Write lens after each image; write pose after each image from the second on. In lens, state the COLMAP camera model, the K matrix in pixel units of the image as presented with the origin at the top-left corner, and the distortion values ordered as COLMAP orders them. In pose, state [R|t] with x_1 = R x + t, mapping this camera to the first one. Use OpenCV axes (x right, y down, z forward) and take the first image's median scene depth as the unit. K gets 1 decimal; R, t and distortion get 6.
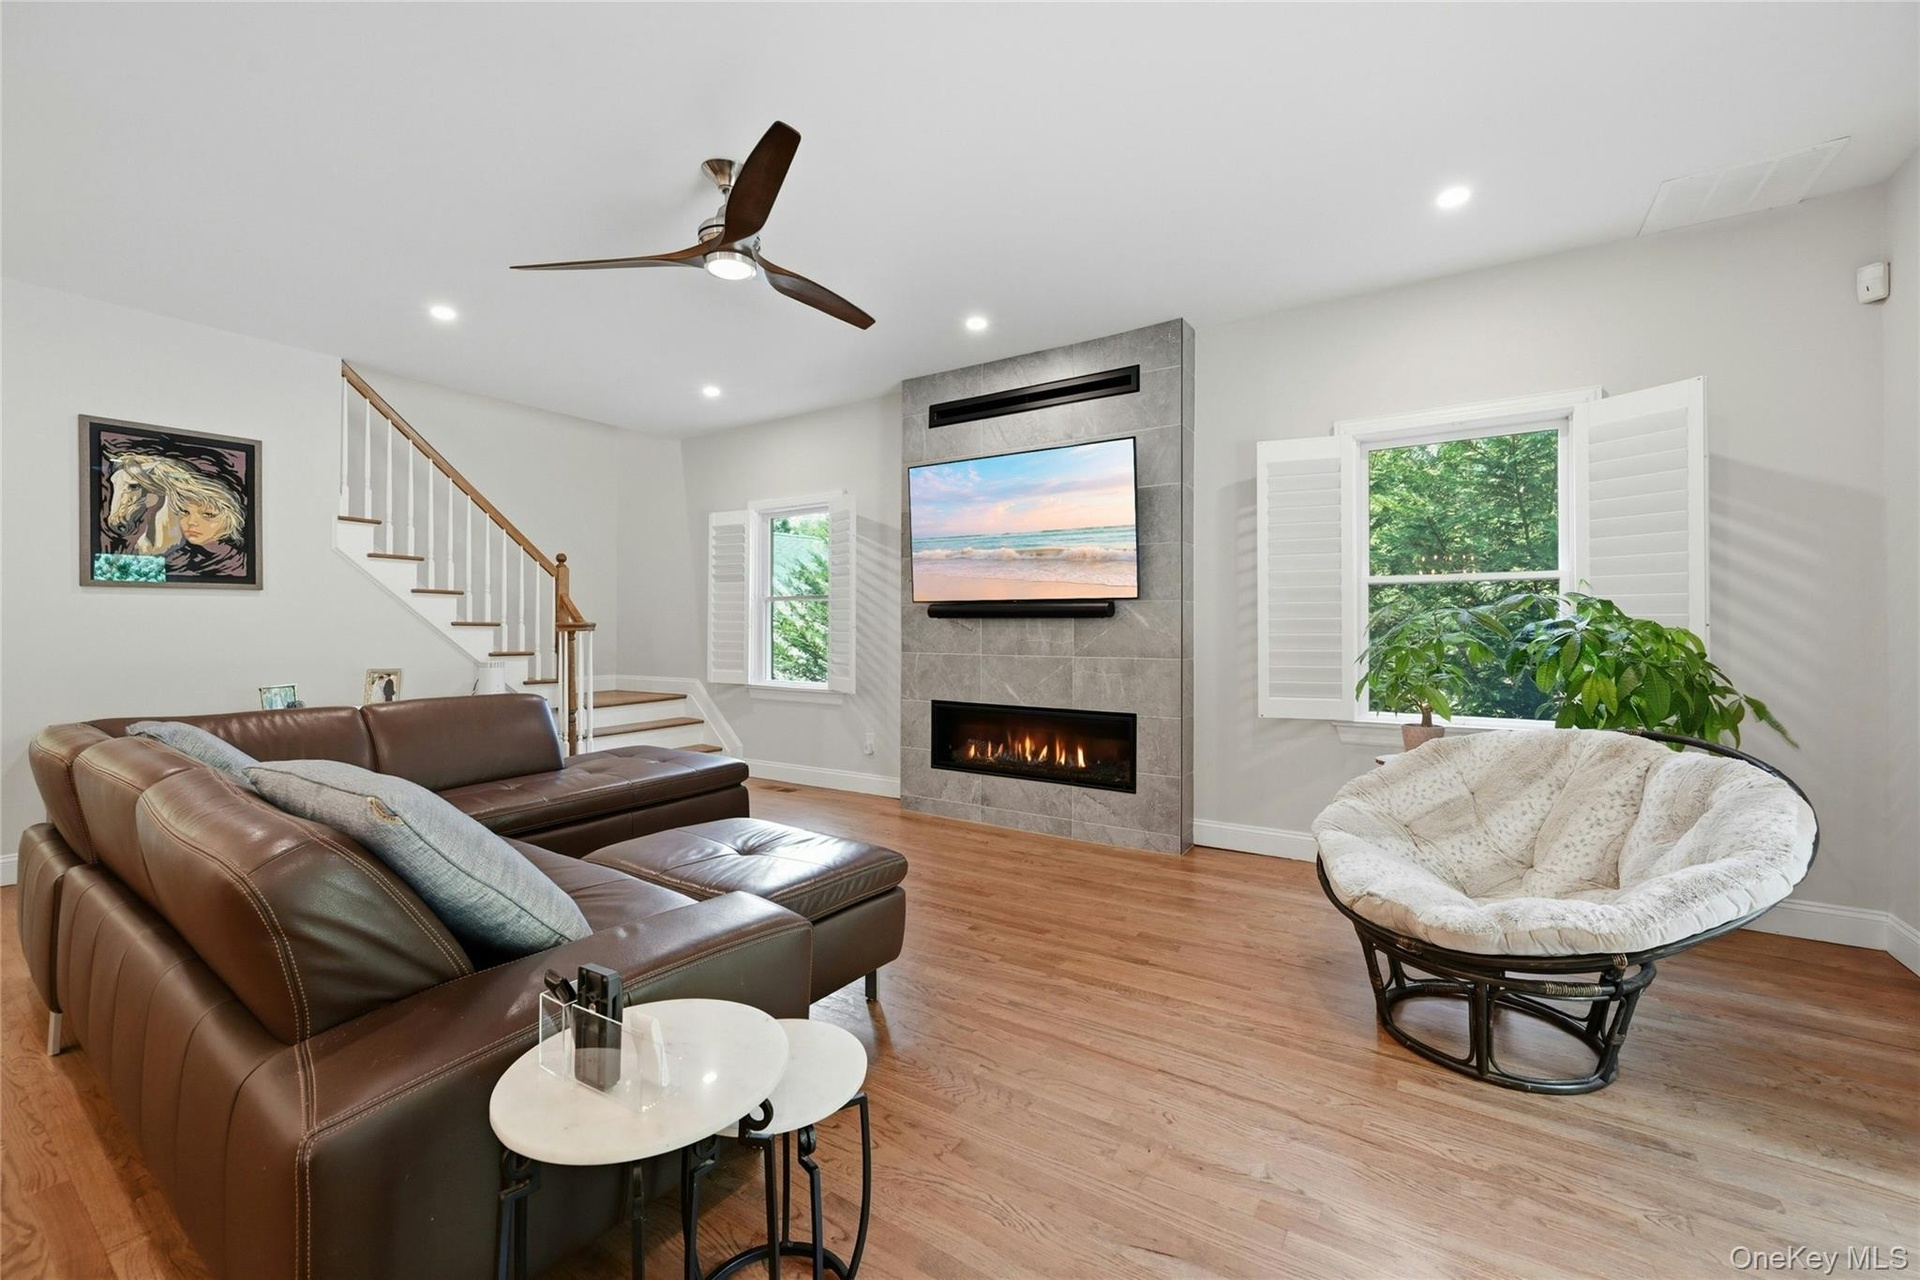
lens RADIAL K [[785.0, 0, 958.0], [0, 785.0, 630.2], [0, 0, 1]] dist [-0.001221, 0.000042]
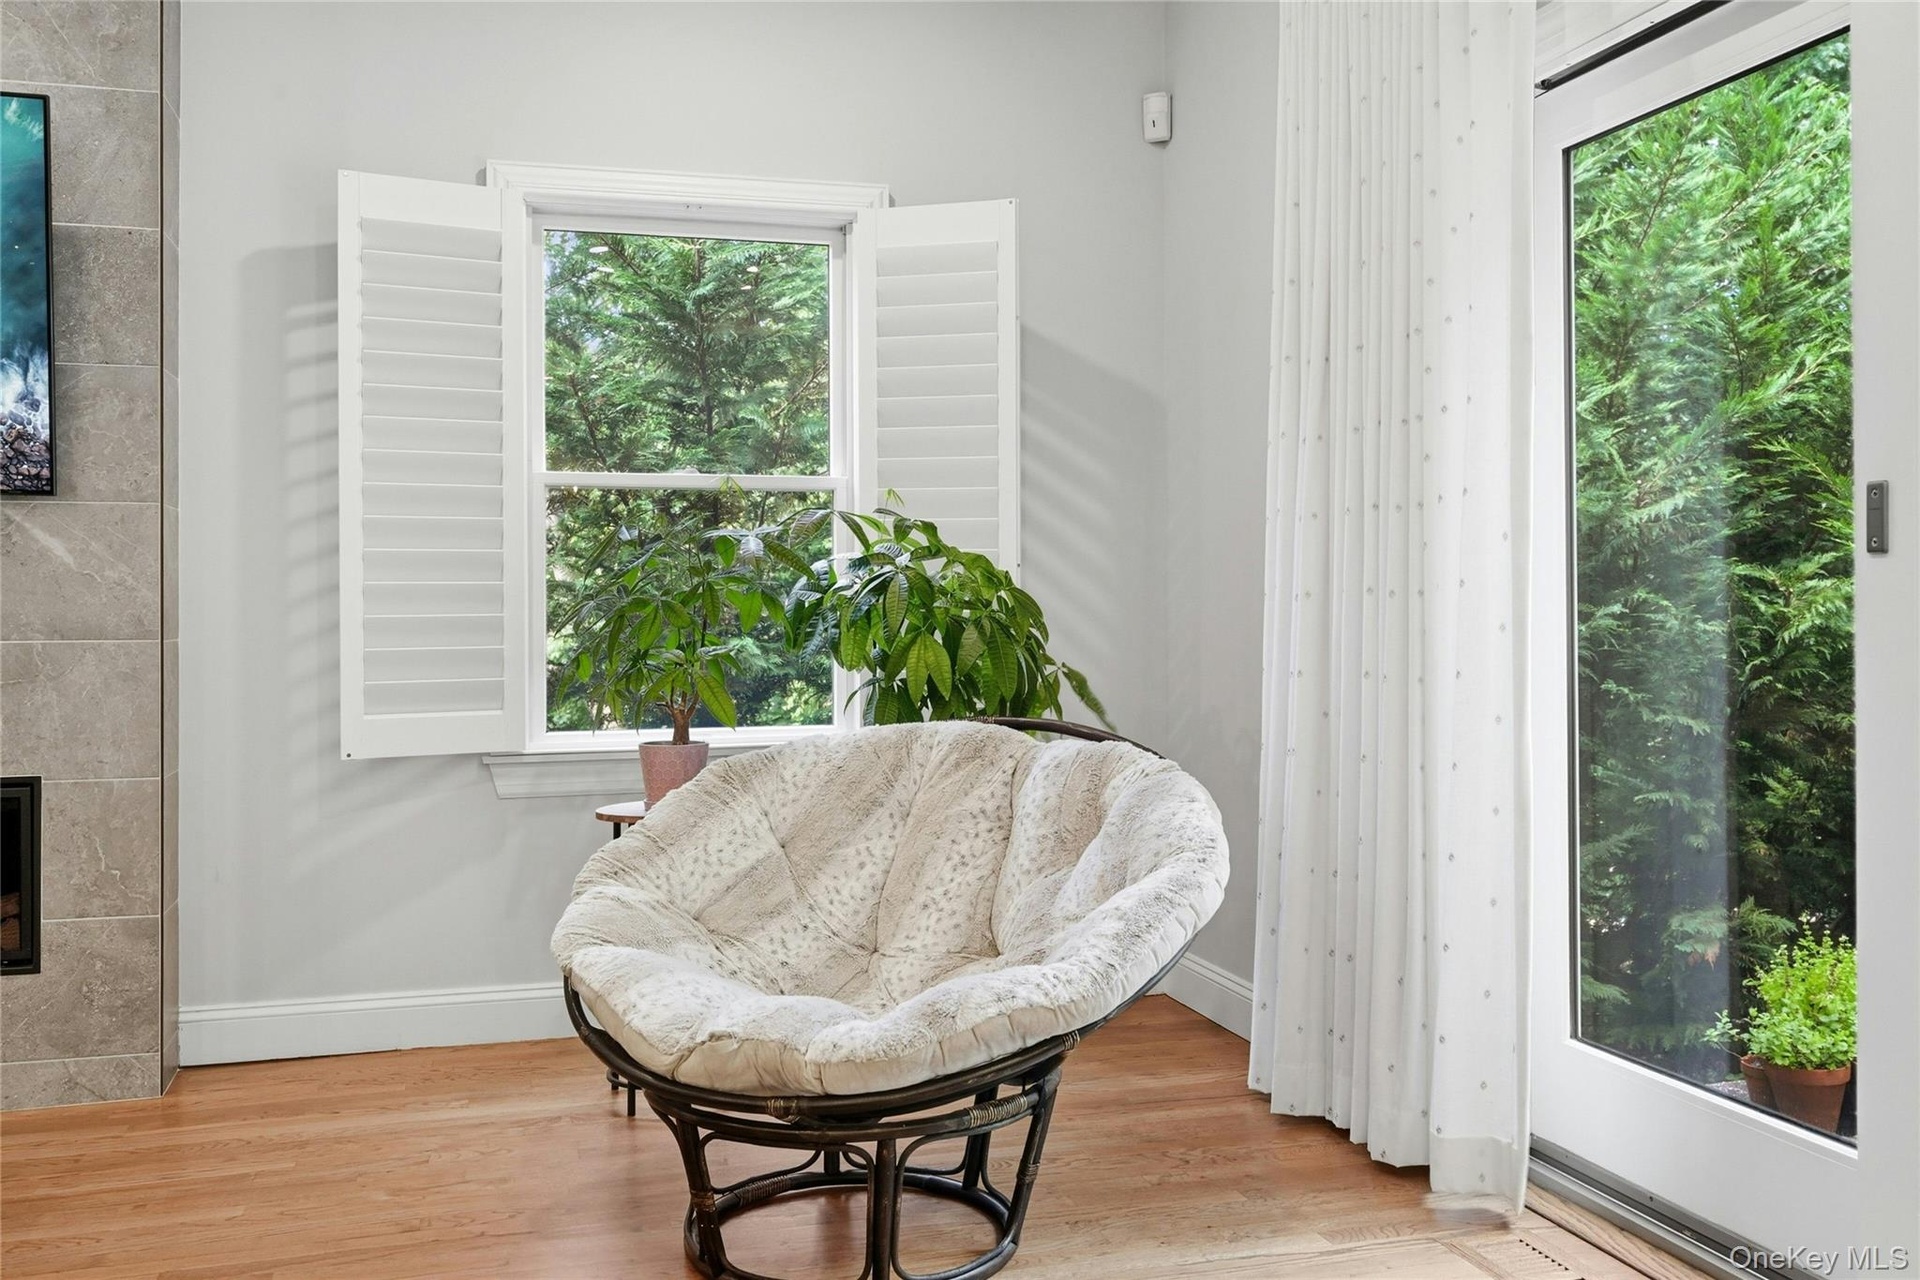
lens RADIAL K [[1683.8, 0, 960.0], [0, 1683.8, 640.0], [0, 0, 1]] dist [-0.010056, -0.002364]
pose [[0.632838, -0.013444, 0.774168, -0.225227], [0.006452, 0.999906, 0.012090, 0.042545], [-0.774258, -0.002656, 0.632865, 0.116368]]
